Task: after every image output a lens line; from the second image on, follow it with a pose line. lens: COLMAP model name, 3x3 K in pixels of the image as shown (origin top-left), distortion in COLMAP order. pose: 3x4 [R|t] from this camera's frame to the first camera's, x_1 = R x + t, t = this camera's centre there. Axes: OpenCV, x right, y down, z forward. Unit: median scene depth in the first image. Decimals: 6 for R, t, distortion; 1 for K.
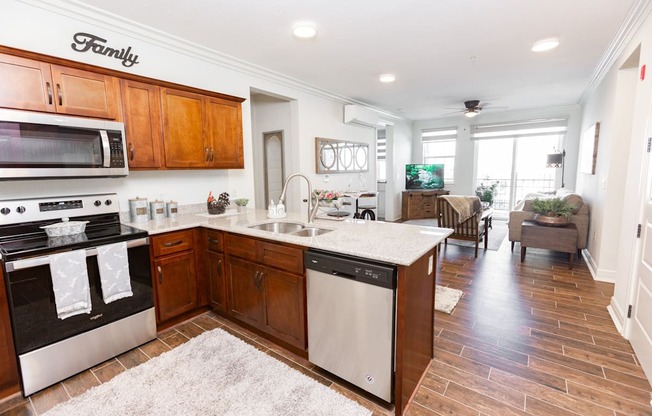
lens RADIAL K [[286.0, 0, 325.2], [0, 286.0, 208.3], [0, 0, 1]] dist [0.005543, 0.000853]
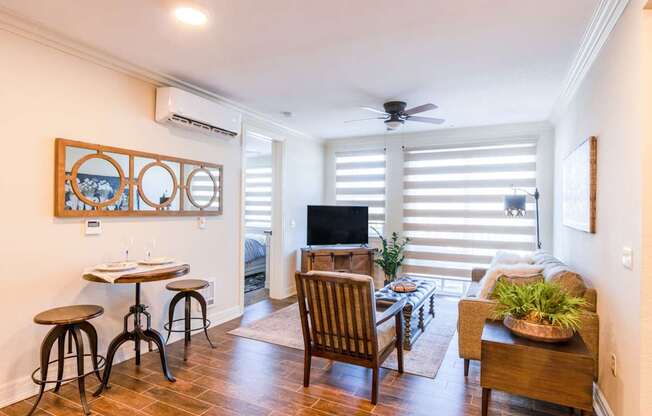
lens RADIAL K [[350.4, 0, 325.8], [0, 350.4, 208.2], [0, 0, 1]] dist [-0.004607, -0.000006]
pose [[0.983515, 0.027879, 0.178666, 0.254470], [-0.002551, 0.990084, -0.140450, -0.054619], [-0.180810, 0.137679, 0.973834, 0.353868]]
